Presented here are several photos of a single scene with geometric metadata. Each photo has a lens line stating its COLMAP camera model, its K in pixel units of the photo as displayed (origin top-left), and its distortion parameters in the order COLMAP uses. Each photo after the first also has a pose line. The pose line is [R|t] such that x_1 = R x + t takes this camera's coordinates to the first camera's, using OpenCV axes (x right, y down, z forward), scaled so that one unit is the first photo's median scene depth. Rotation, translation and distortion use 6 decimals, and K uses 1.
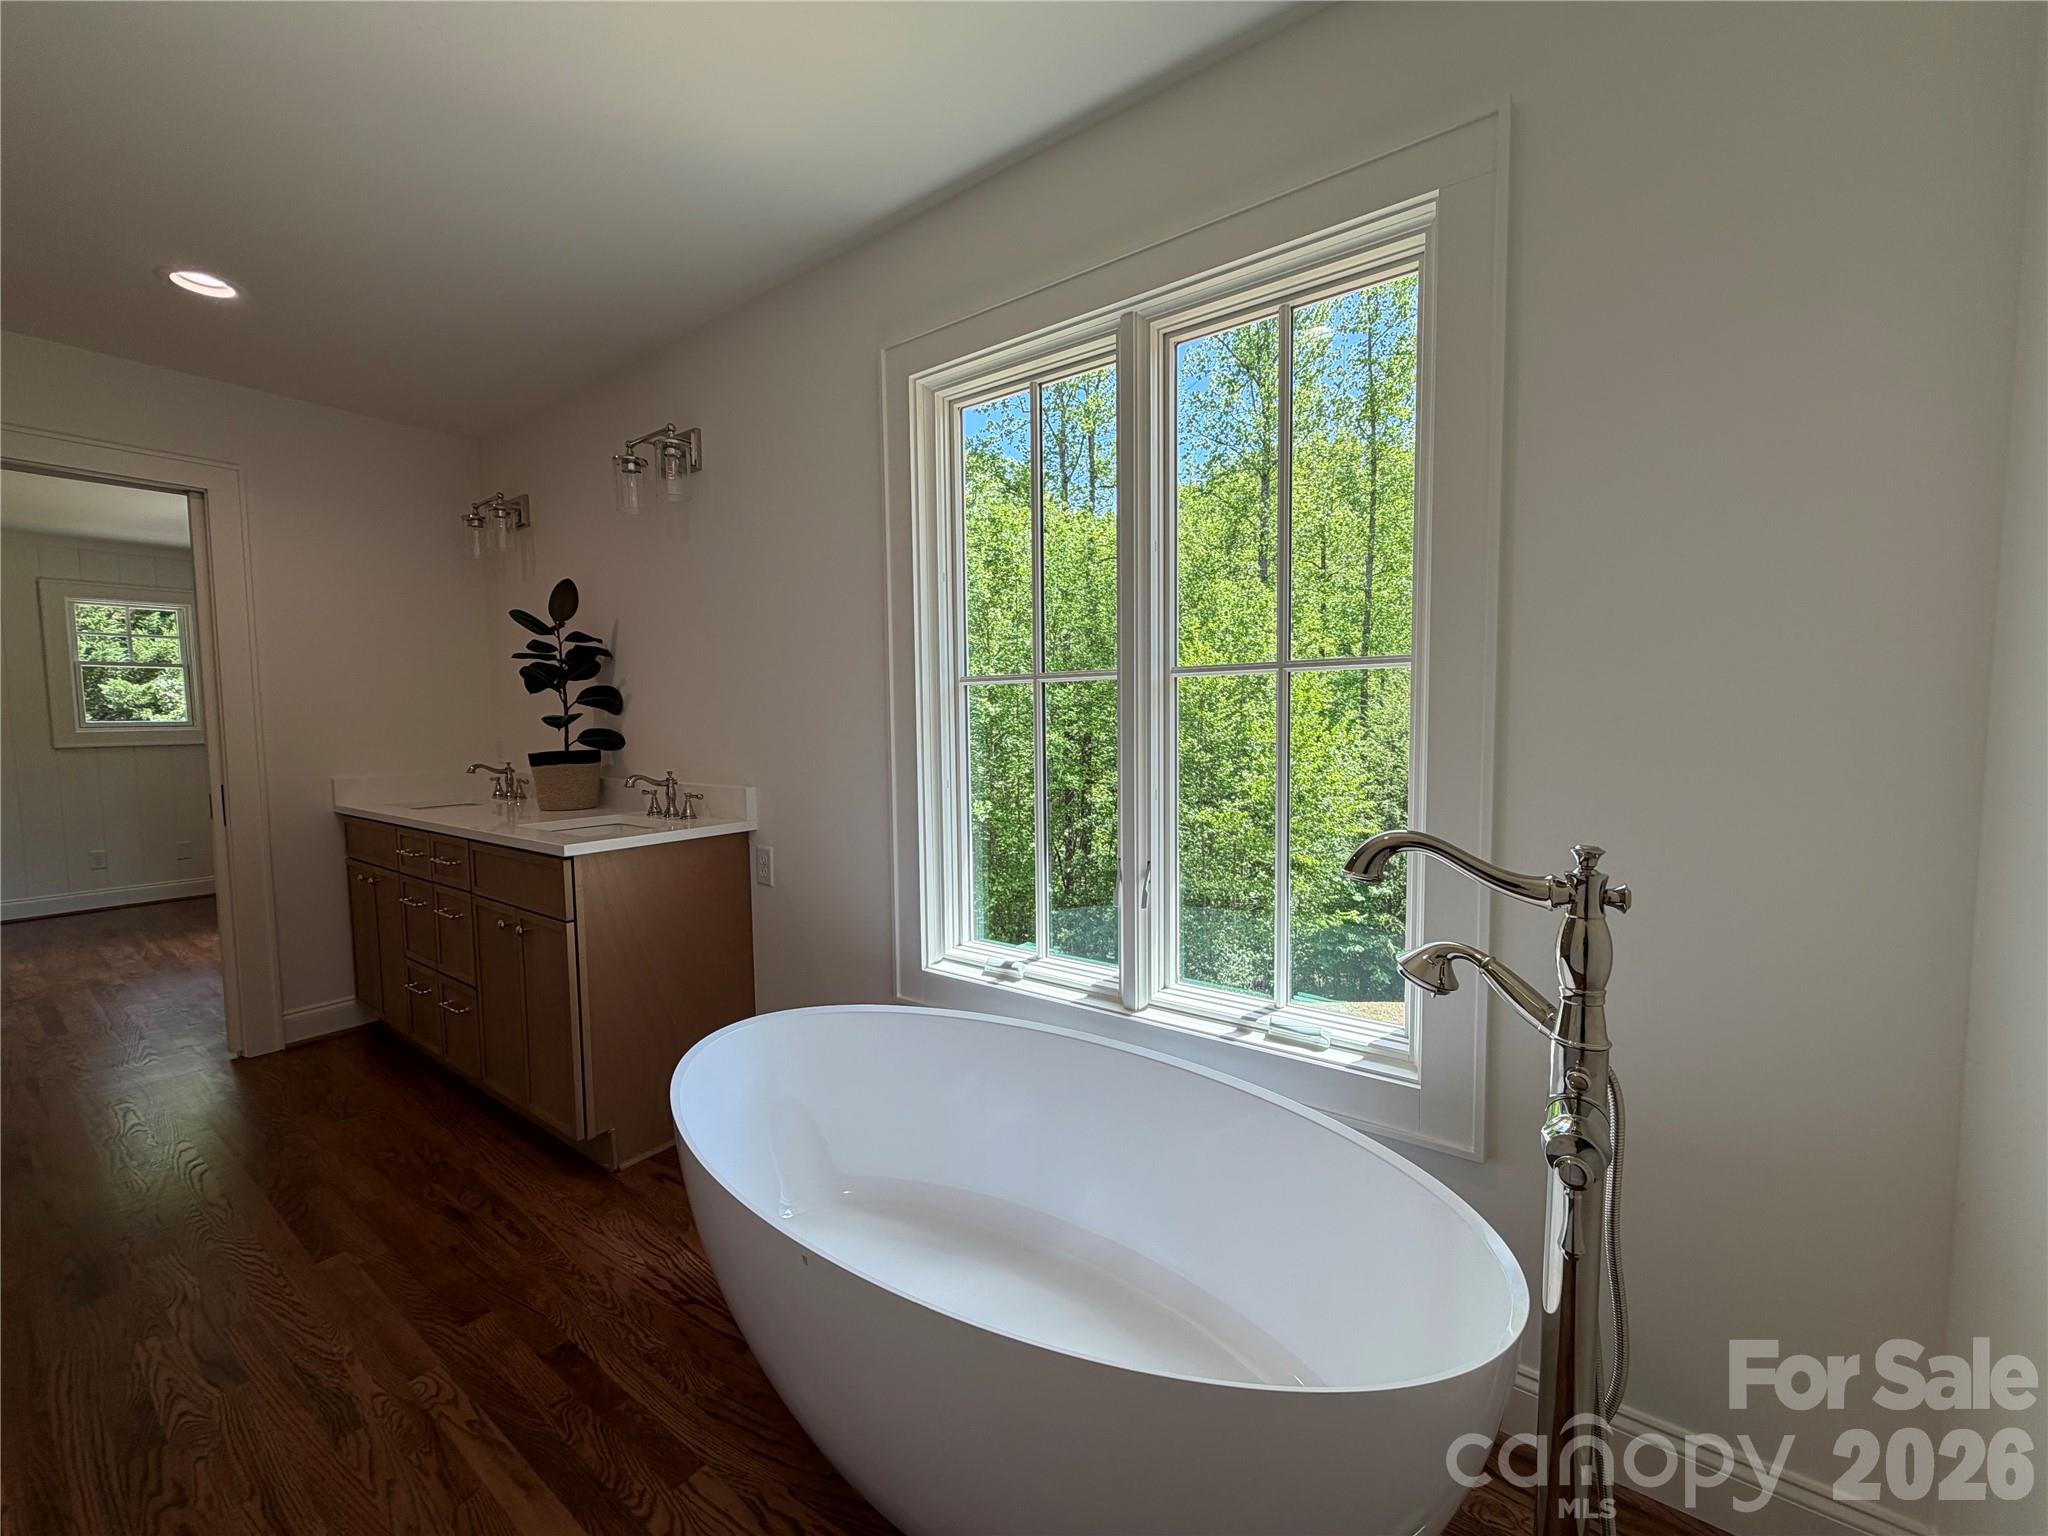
lens RADIAL K [[814.8, 0, 1011.9], [0, 814.8, 768.0], [0, 0, 1]] dist [-0.000549, -0.000103]
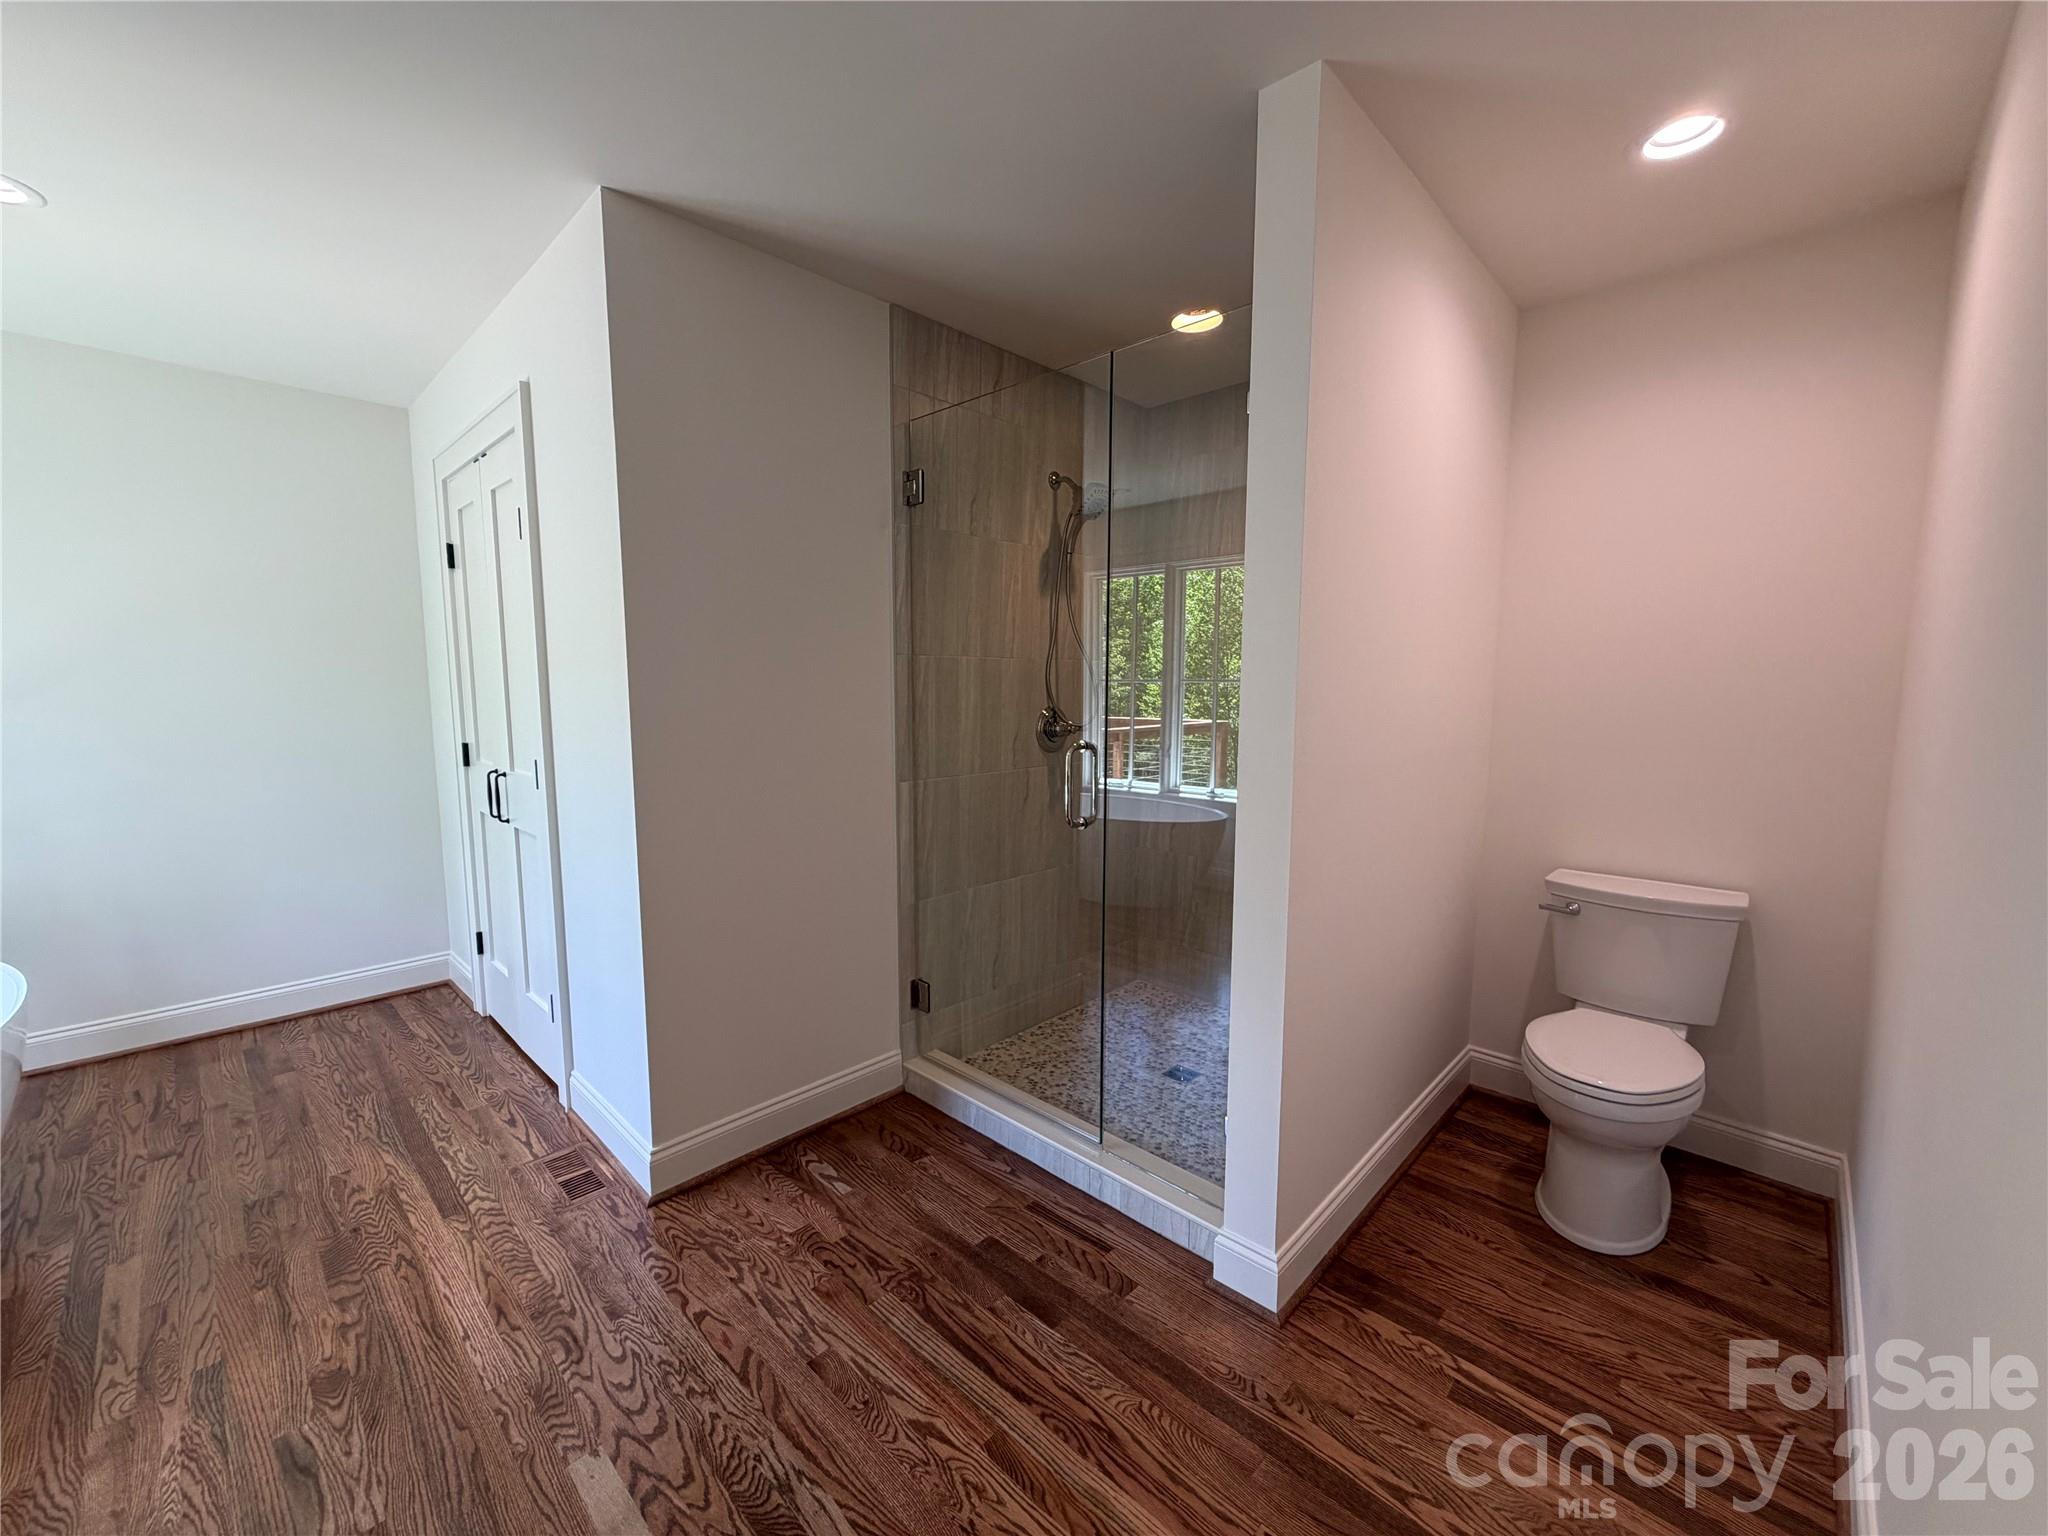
lens RADIAL K [[814.2, 0, 1019.3], [0, 814.2, 771.6], [0, 0, 1]] dist [0.000712, -0.000362]
pose [[-0.991270, -0.002052, 0.131829, -1.896104], [0.022027, 0.983248, 0.180936, -0.162055], [-0.129992, 0.182261, -0.974619, 1.647754]]
